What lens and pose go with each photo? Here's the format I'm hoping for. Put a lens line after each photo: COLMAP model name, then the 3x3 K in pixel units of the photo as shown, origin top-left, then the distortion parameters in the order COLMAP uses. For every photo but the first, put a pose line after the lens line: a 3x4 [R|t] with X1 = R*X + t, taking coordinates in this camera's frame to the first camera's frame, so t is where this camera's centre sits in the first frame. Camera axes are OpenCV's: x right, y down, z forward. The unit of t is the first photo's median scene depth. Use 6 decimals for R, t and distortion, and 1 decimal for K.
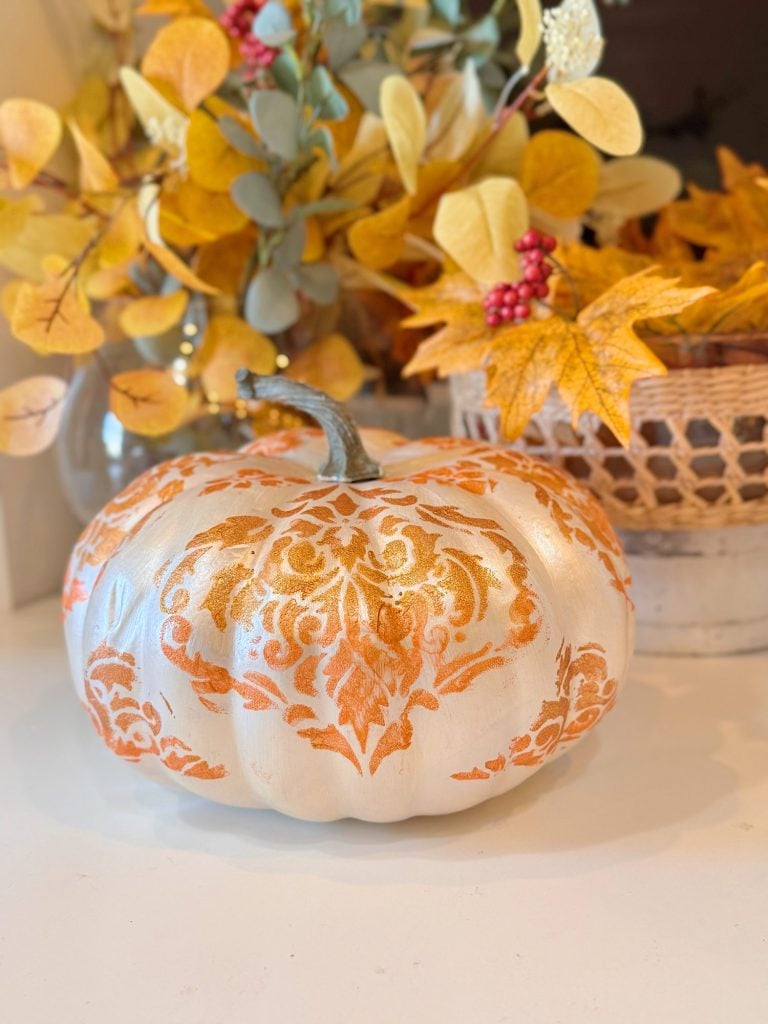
lens RADIAL K [[1062.9, 0, 384.0], [0, 1062.9, 512.0], [0, 0, 1]] dist [0.095157, 0.000933]
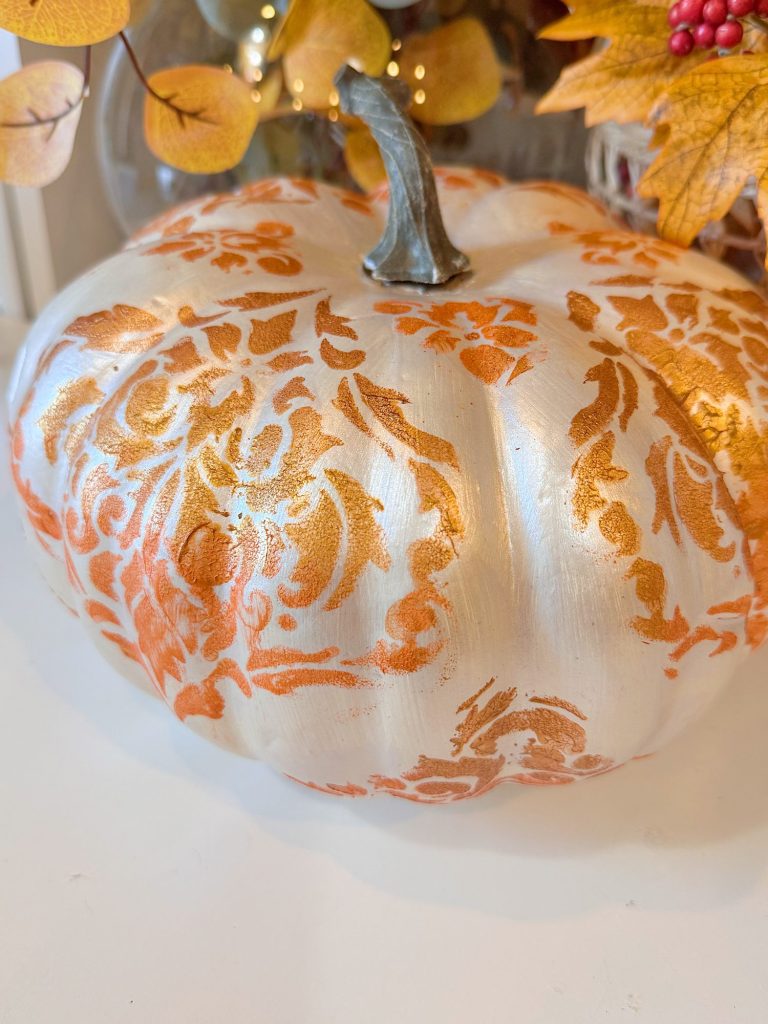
lens RADIAL K [[866.4, 0, 384.0], [0, 866.4, 512.0], [0, 0, 1]] dist [0.081476, 0.001819]
pose [[0.815960, 0.384639, -0.431582, 0.292105], [-0.194780, 0.885805, 0.421201, -0.148999], [0.544307, -0.259620, 0.797701, 0.630549]]
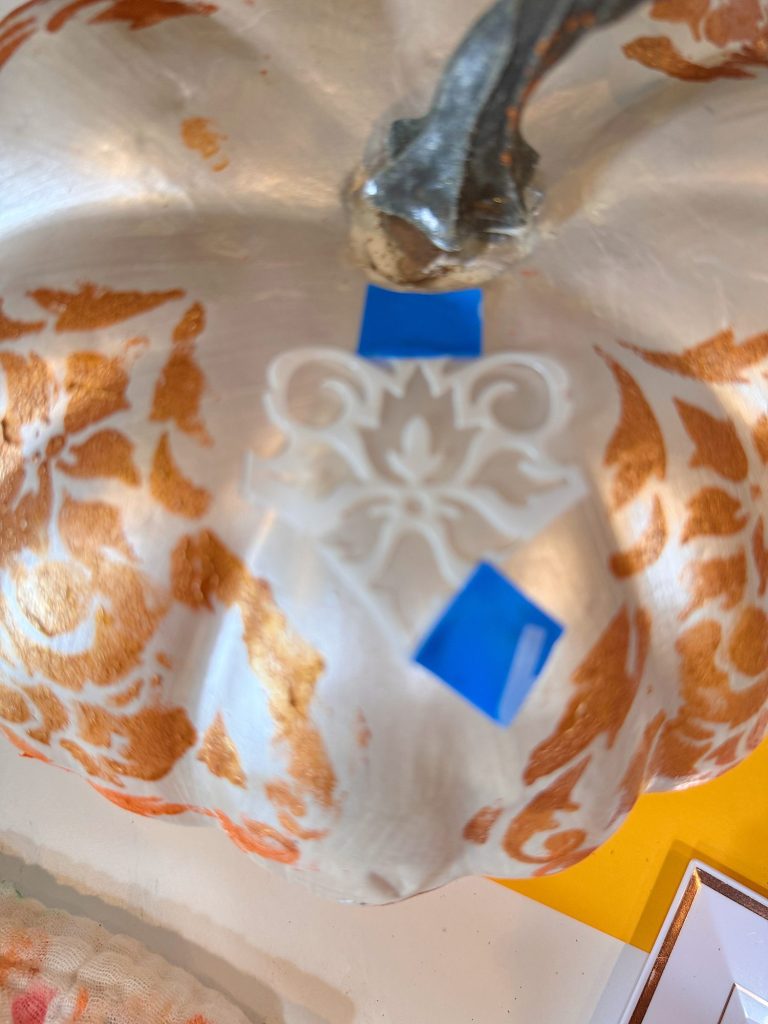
lens RADIAL K [[743.4, 0, 384.0], [0, 743.4, 512.0], [0, 0, 1]] dist [0.053399, 0.000004]
pose [[0.723220, -0.634400, 0.272927, -0.242298], [0.109111, 0.495190, 0.861906, -0.277899], [-0.681944, -0.593569, 0.427351, 0.993465]]
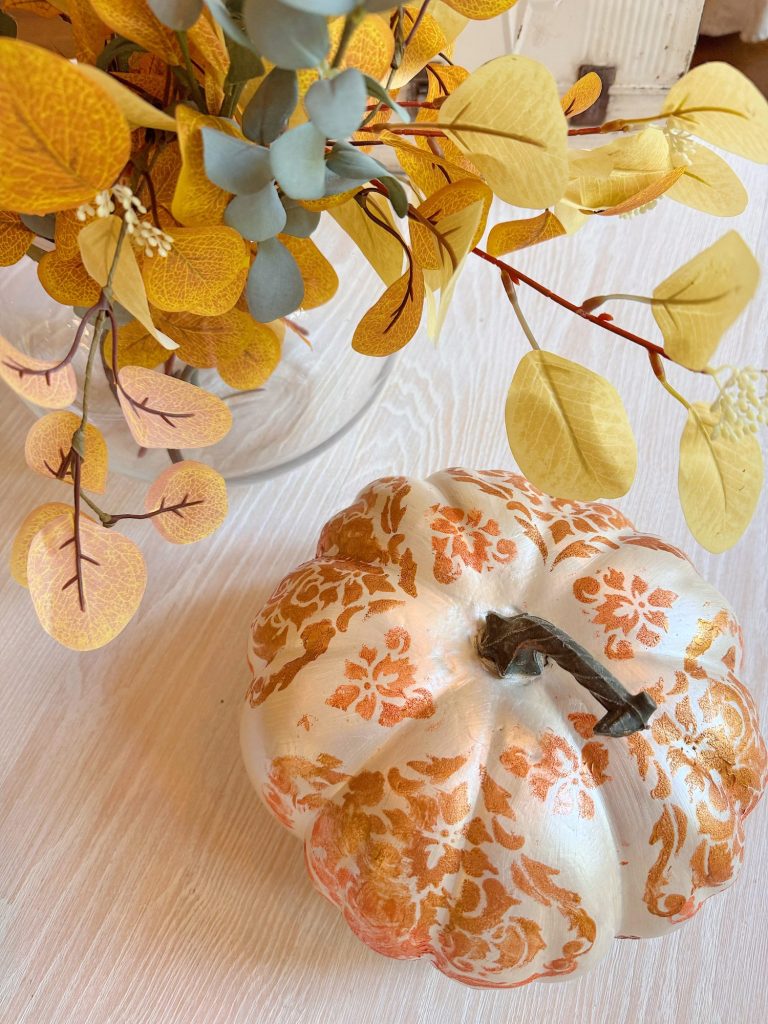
lens RADIAL K [[743.4, 0, 384.0], [0, 743.4, 512.0], [0, 0, 1]] dist [0.053399, 0.000004]
pose [[-0.901931, -0.344024, 0.261091, -0.075283], [0.143019, 0.332516, 0.932190, -0.902112], [-0.407513, 0.878112, -0.250704, 1.350199]]
